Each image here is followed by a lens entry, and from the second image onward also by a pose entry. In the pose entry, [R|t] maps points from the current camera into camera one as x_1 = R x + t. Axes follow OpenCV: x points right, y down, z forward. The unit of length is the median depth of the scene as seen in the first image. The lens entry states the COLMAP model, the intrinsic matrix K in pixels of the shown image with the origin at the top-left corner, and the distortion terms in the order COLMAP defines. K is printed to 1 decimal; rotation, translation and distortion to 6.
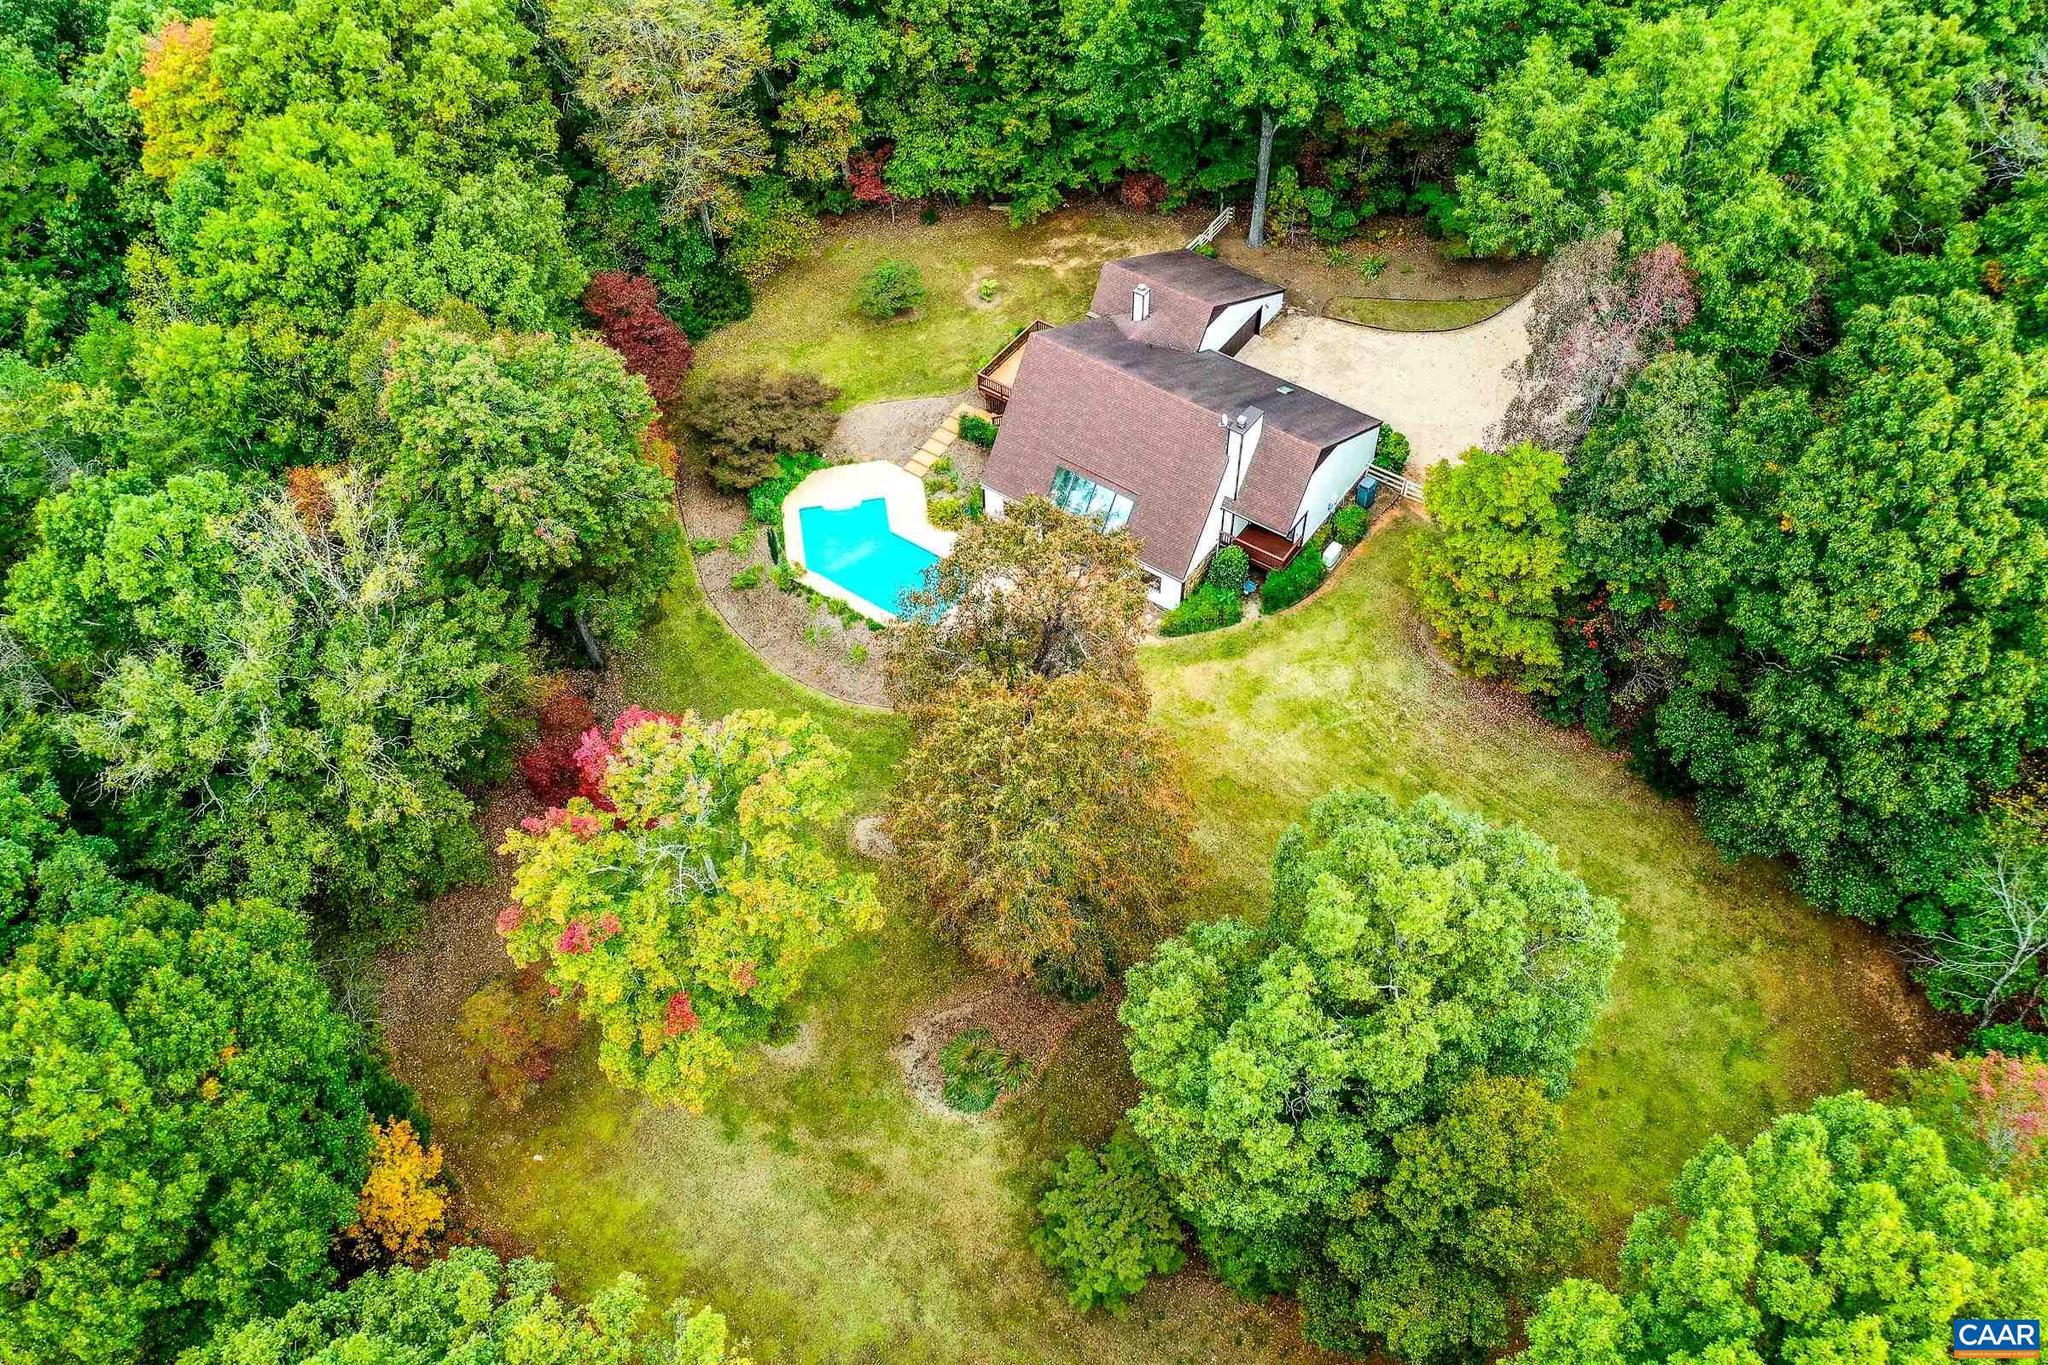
lens RADIAL K [[1645.6, 0, 1025.7], [0, 1645.6, 595.1], [0, 0, 1]] dist [0.009069, 0.001827]
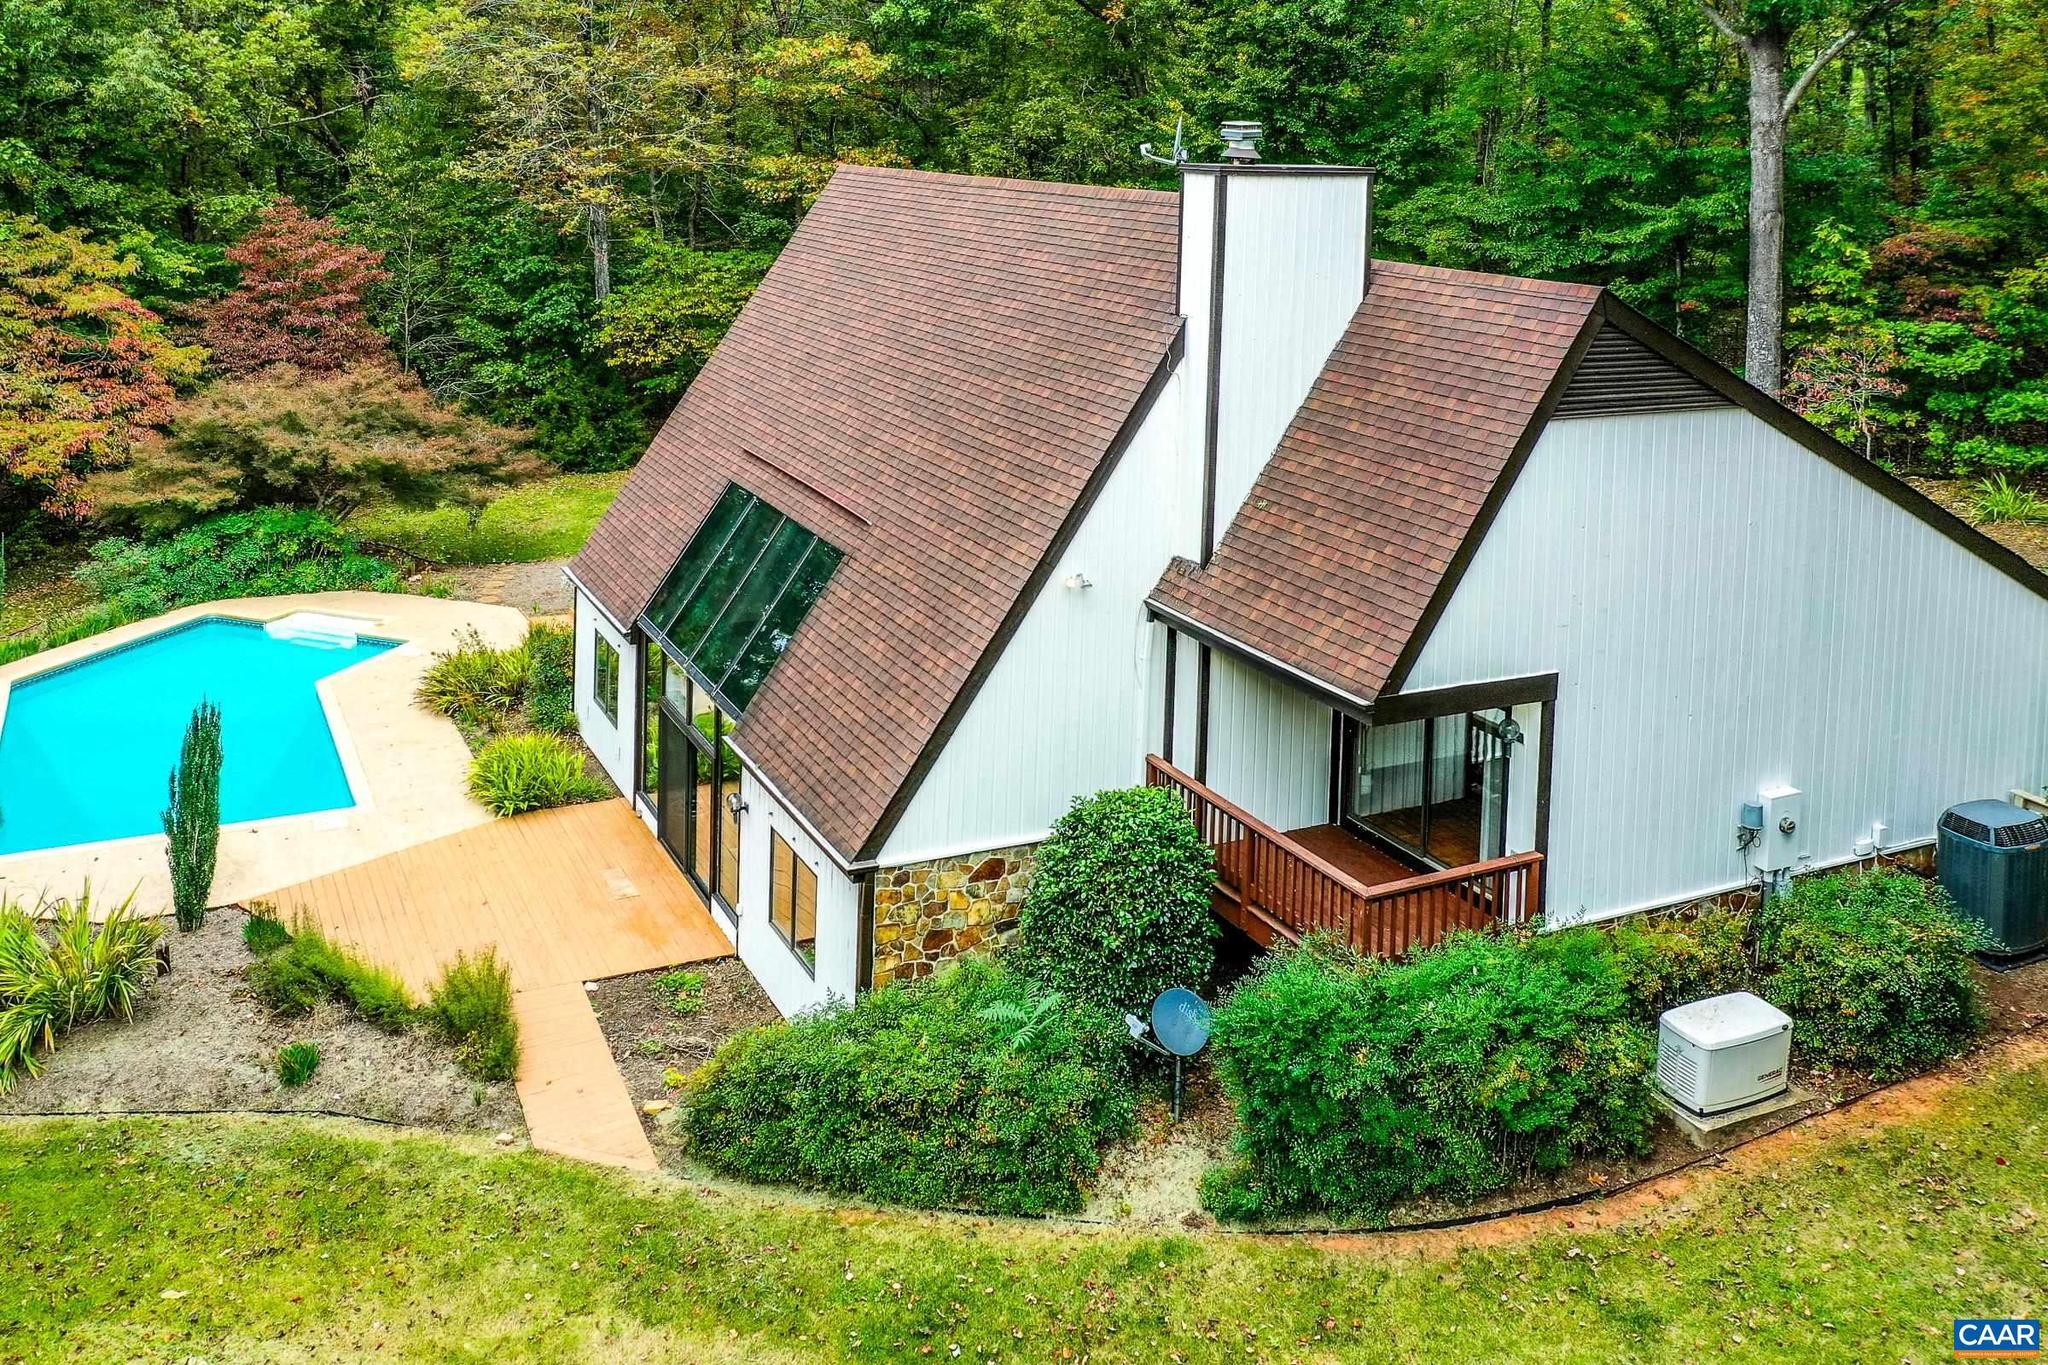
lens RADIAL K [[1714.1, 0, 993.9], [0, 1714.1, 248.0], [0, 0, 1]] dist [0.005090, 0.000241]
pose [[0.882106, 0.073232, -0.465323, 0.198017], [-0.374044, 0.709339, -0.597436, 0.055028], [0.286321, 0.701053, 0.653104, 0.799335]]
